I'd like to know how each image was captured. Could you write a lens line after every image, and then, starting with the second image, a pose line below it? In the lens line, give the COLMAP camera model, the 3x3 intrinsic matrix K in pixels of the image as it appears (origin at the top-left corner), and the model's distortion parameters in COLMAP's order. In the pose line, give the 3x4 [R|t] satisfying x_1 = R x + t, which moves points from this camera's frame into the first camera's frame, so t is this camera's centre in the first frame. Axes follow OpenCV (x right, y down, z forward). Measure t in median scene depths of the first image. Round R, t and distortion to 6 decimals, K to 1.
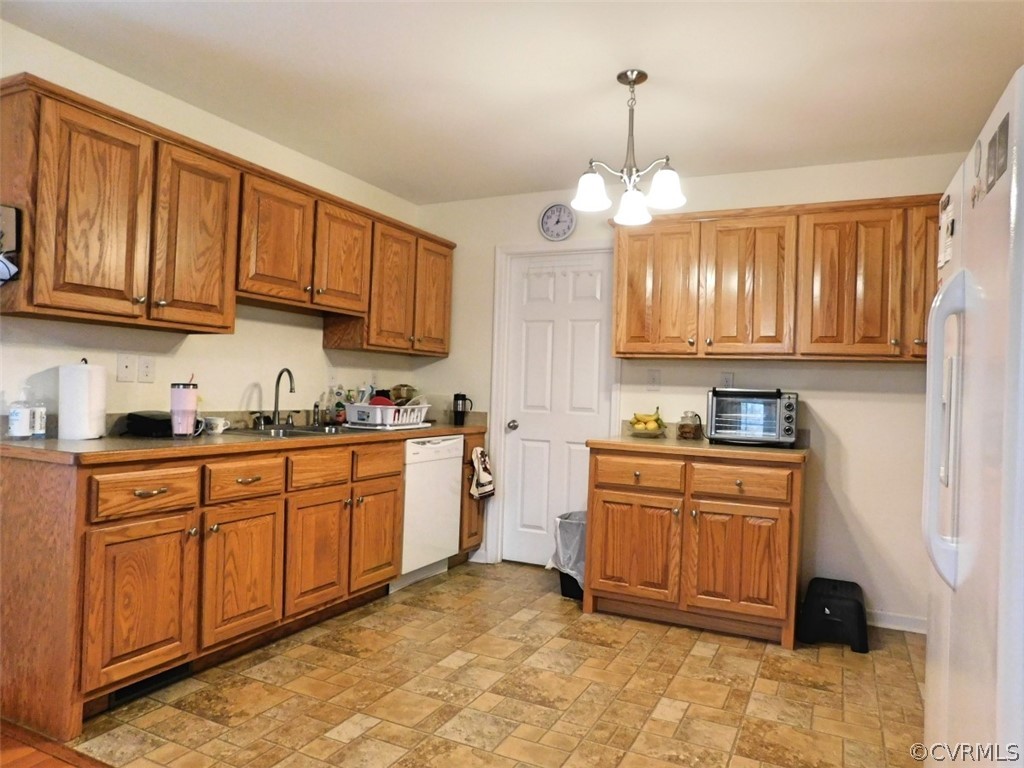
lens RADIAL K [[675.3, 0, 515.0], [0, 675.3, 383.4], [0, 0, 1]] dist [-0.062561, 0.009290]
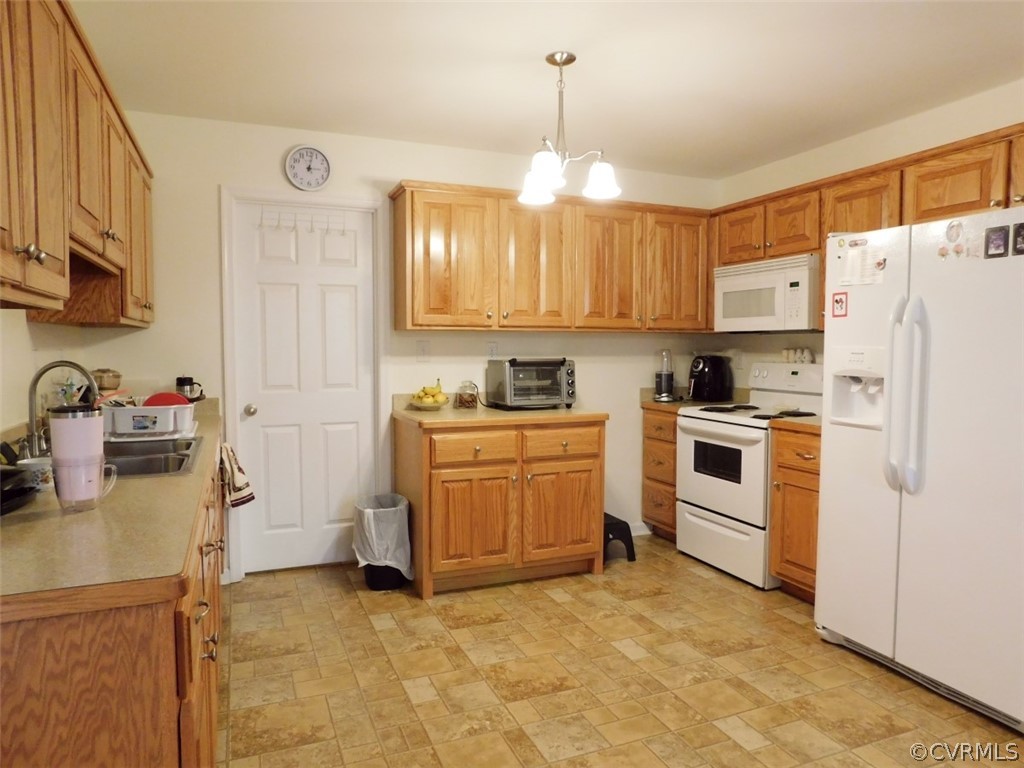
lens RADIAL K [[675.3, 0, 513.8], [0, 675.3, 385.3], [0, 0, 1]] dist [-0.062561, 0.009290]
pose [[0.659409, -0.078508, 0.747674, -0.504412], [0.014221, 0.995657, 0.092005, -0.049651], [-0.751650, -0.050037, 0.657662, 0.286970]]
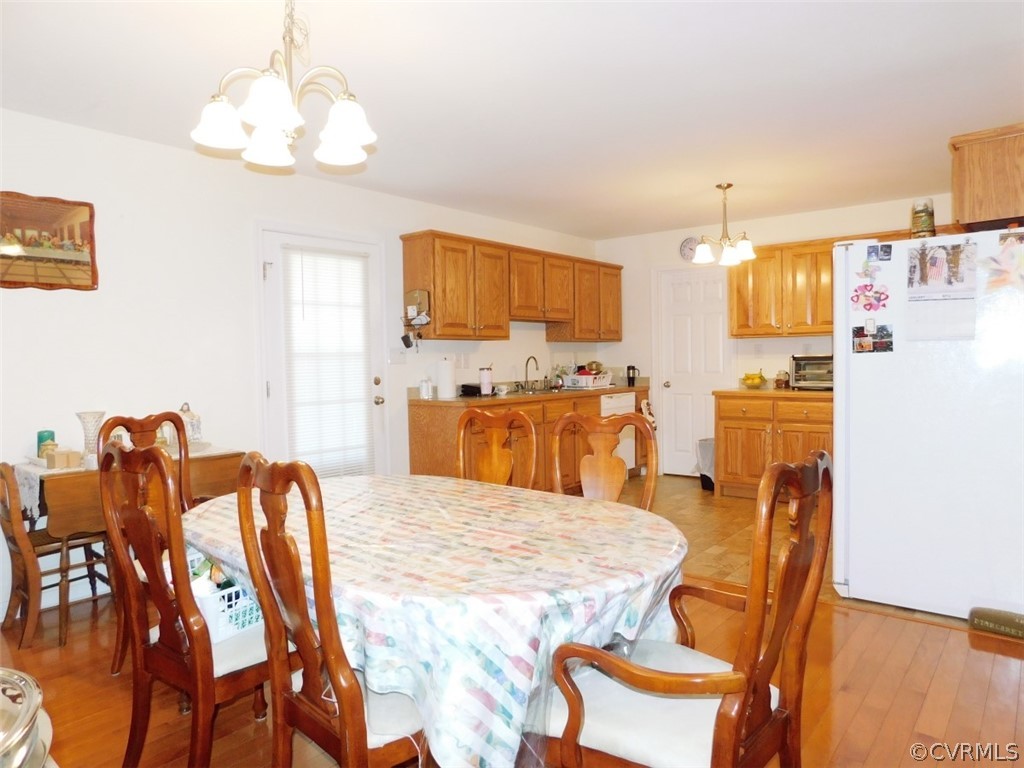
lens RADIAL K [[675.3, 0, 516.4], [0, 675.3, 383.8], [0, 0, 1]] dist [-0.062561, 0.009290]
pose [[0.973529, -0.041096, -0.224840, 0.009843], [0.050747, 0.998014, 0.037312, -0.017727], [0.222861, -0.047735, 0.973681, -0.692548]]
